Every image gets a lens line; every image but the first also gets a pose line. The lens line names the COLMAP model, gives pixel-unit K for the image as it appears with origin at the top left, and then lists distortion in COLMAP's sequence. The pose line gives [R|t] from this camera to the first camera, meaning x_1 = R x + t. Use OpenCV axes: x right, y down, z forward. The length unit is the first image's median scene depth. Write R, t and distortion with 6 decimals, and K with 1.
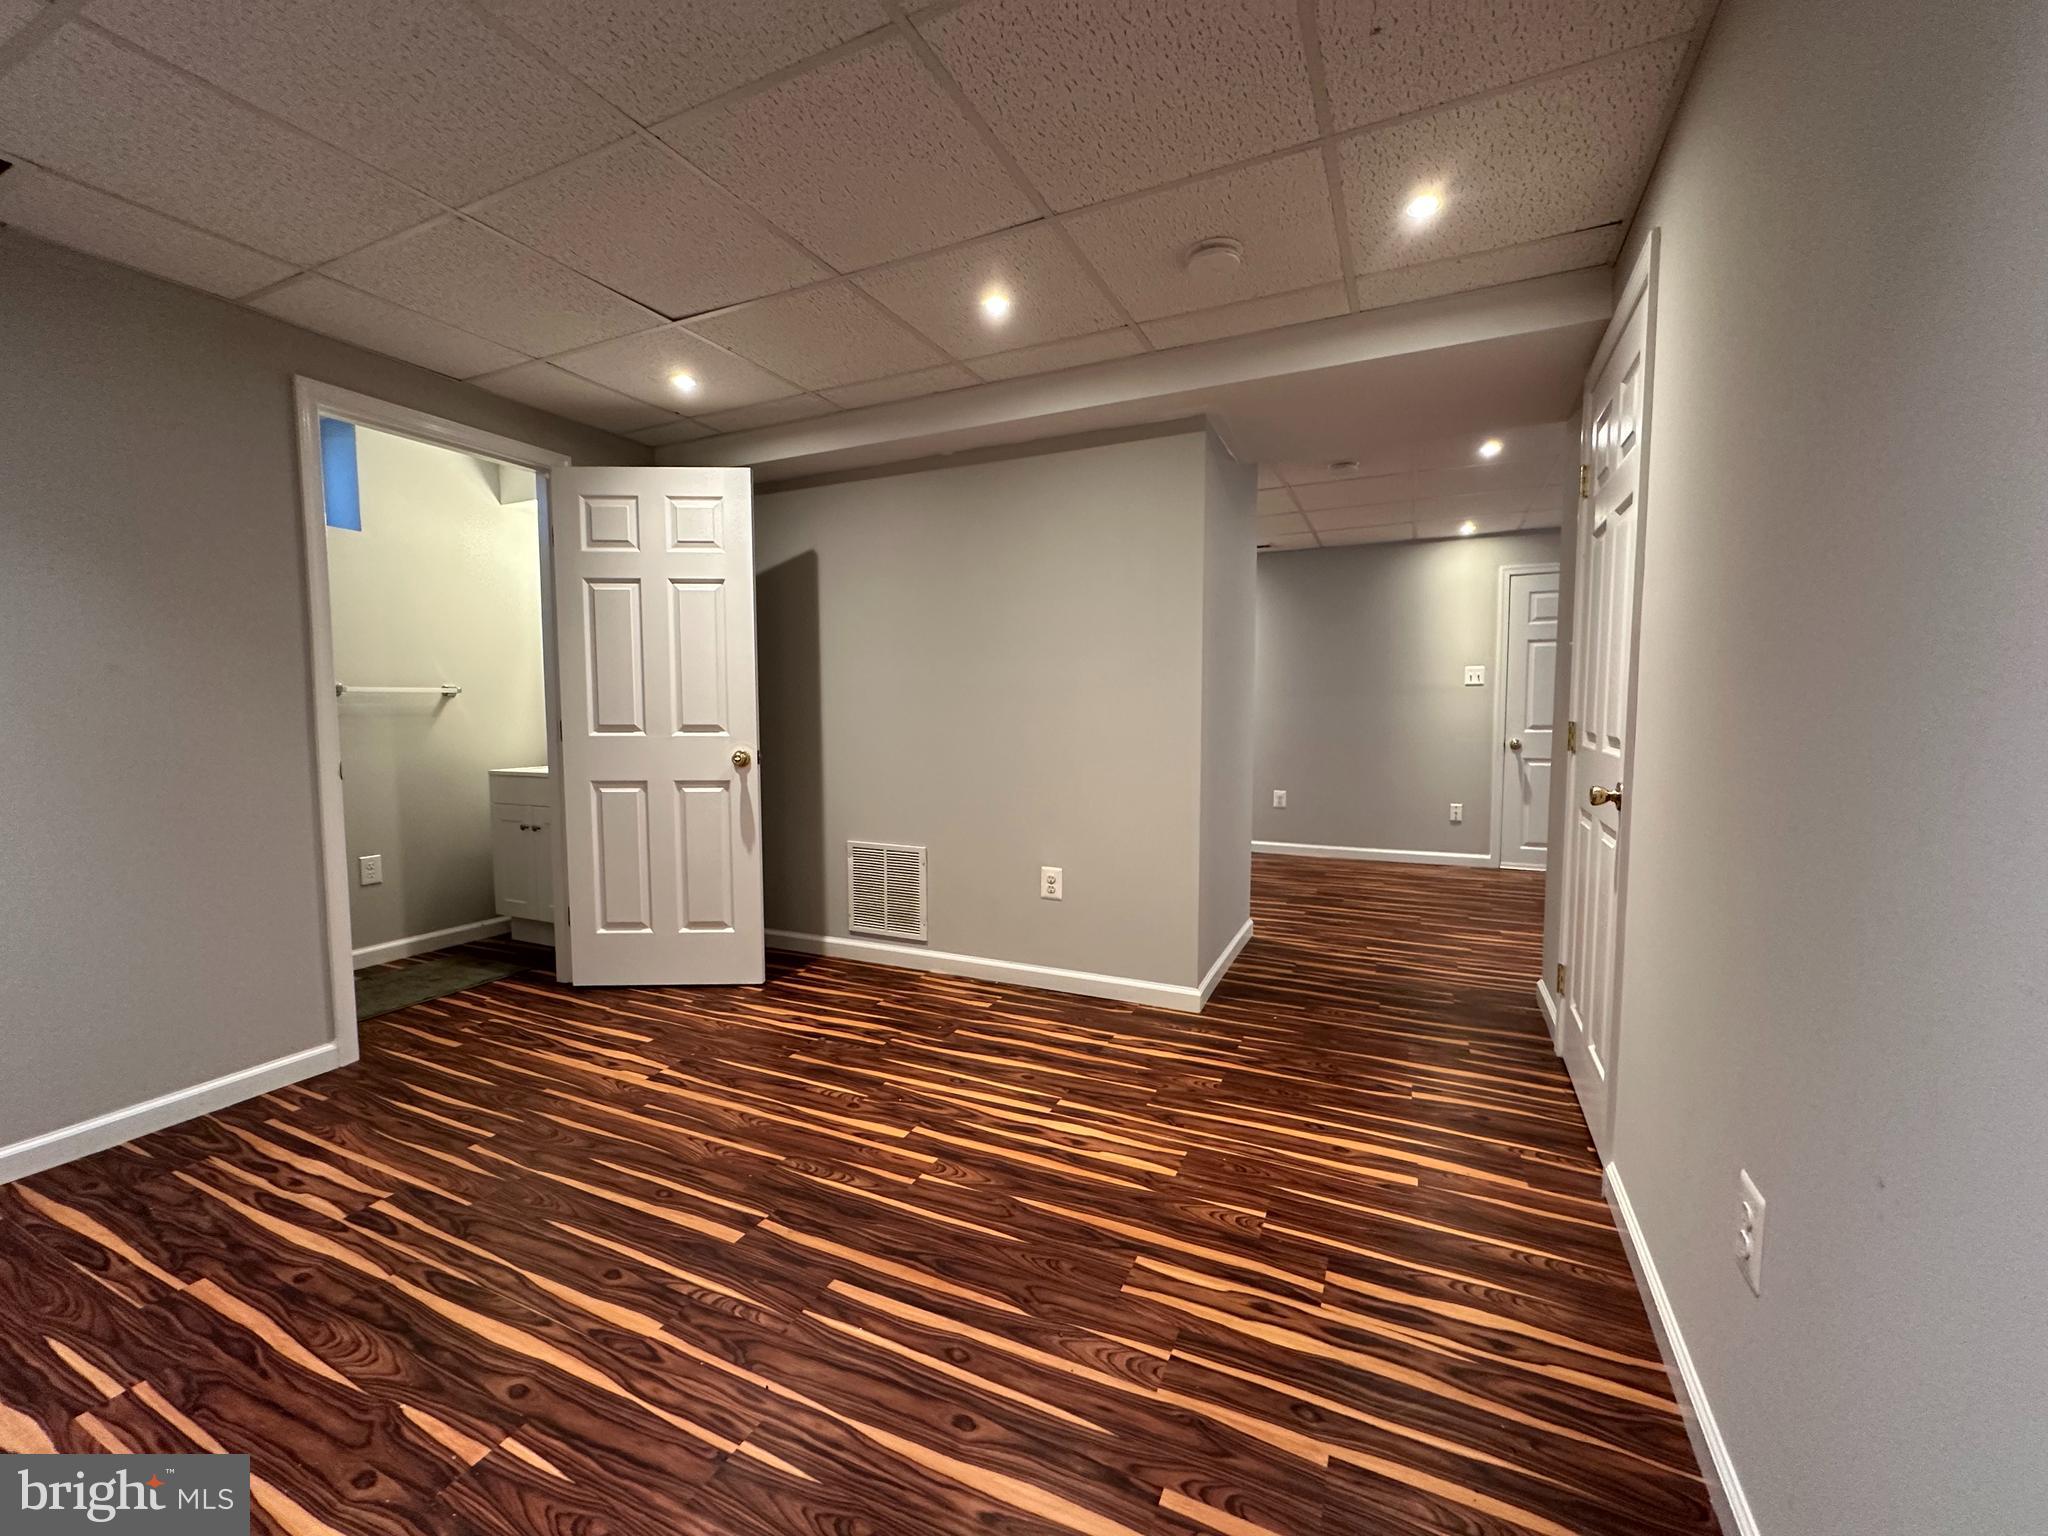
lens RADIAL K [[815.2, 0, 1027.4], [0, 815.2, 766.3], [0, 0, 1]] dist [-0.003143, 0.000810]
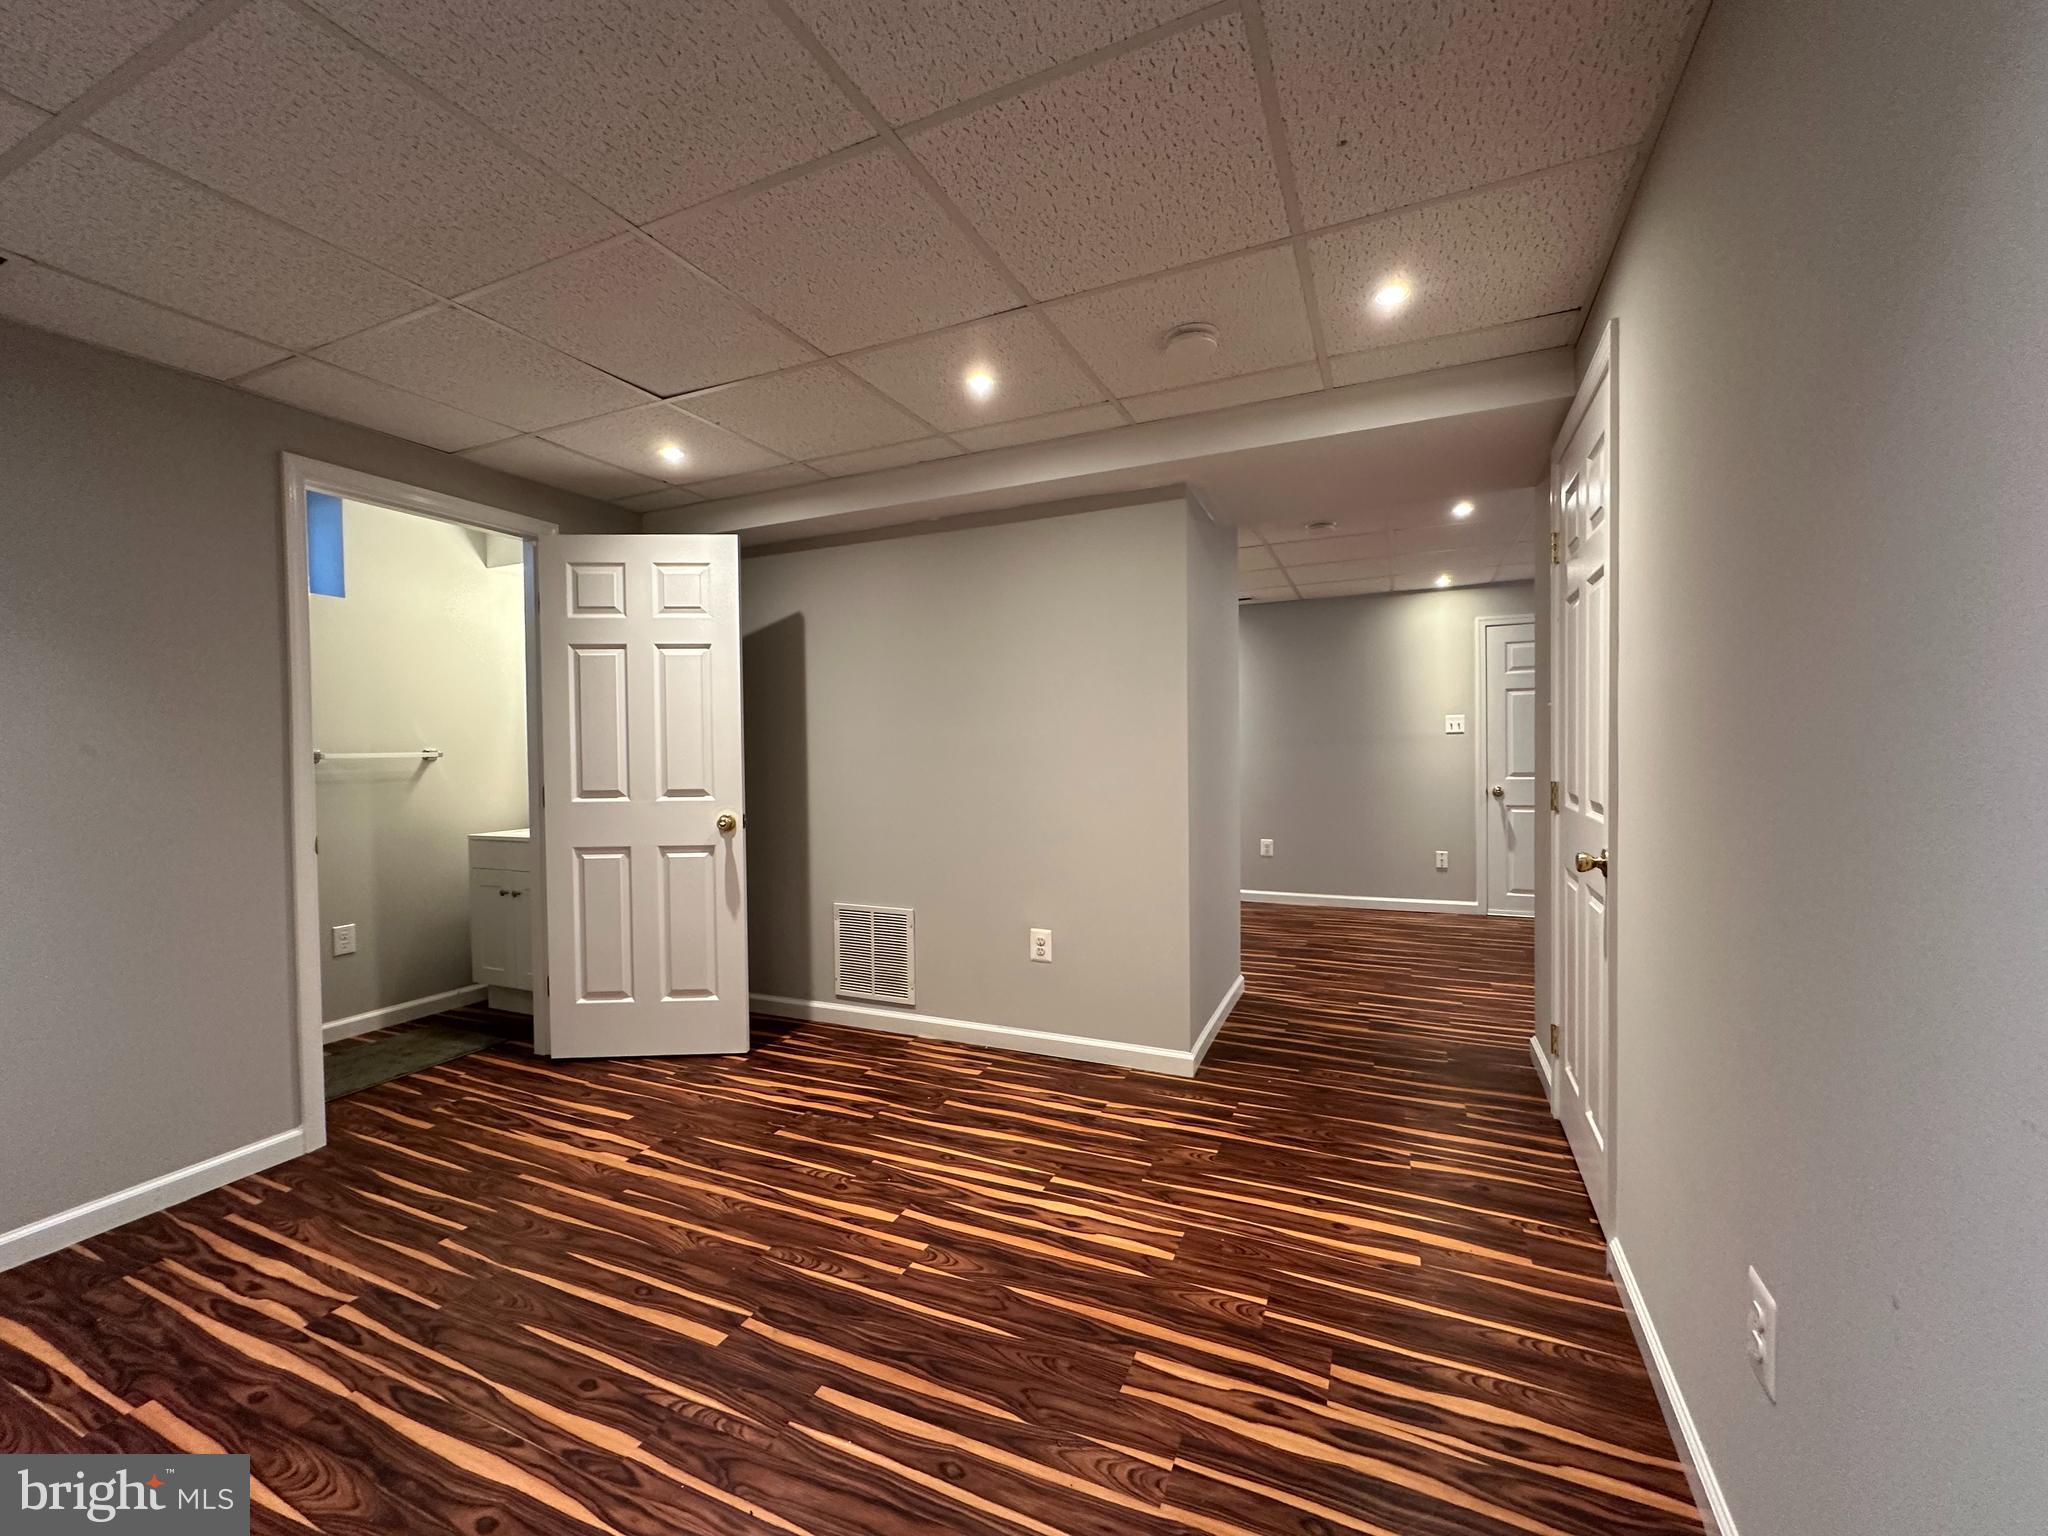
lens RADIAL K [[815.2, 0, 1027.0], [0, 815.2, 766.4], [0, 0, 1]] dist [-0.003143, 0.000810]
pose [[0.999792, -0.011204, 0.017067, -0.002474], [0.012067, 0.998609, -0.051330, -0.030602], [-0.016468, 0.051525, 0.998536, 0.000580]]
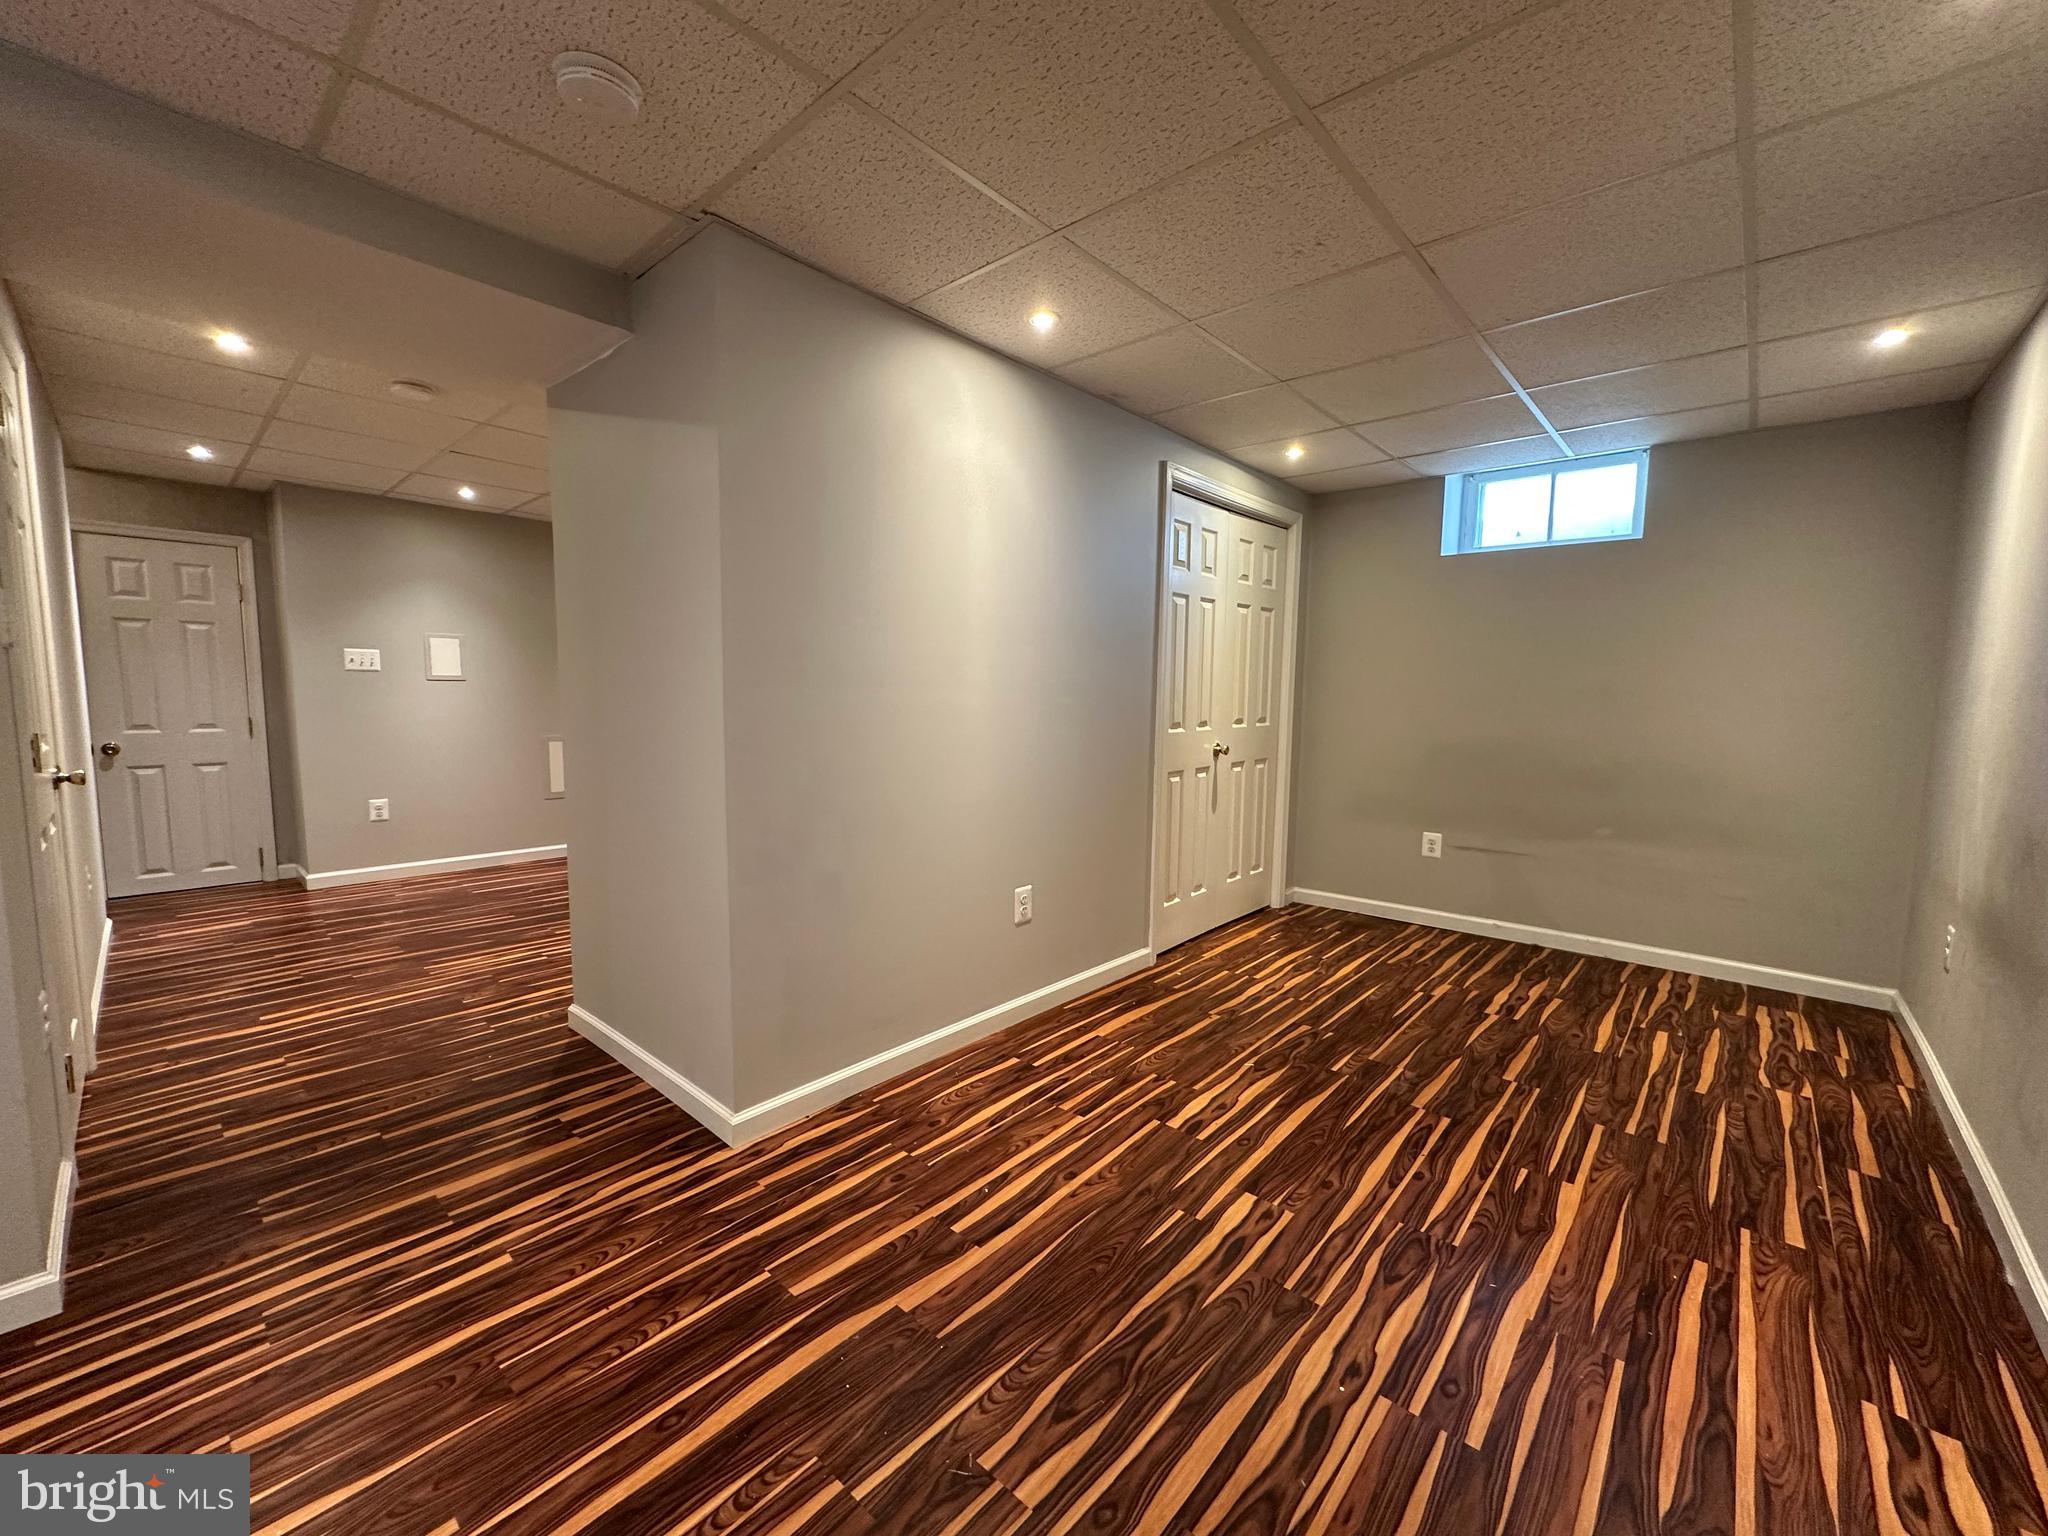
lens RADIAL K [[815.2, 0, 1026.2], [0, 815.2, 766.2], [0, 0, 1]] dist [-0.003143, 0.000810]
pose [[-0.282668, 0.090935, -0.954898, 1.169868], [-0.082447, 0.989509, 0.118637, -0.194864], [0.955668, 0.112263, -0.272206, 2.153228]]
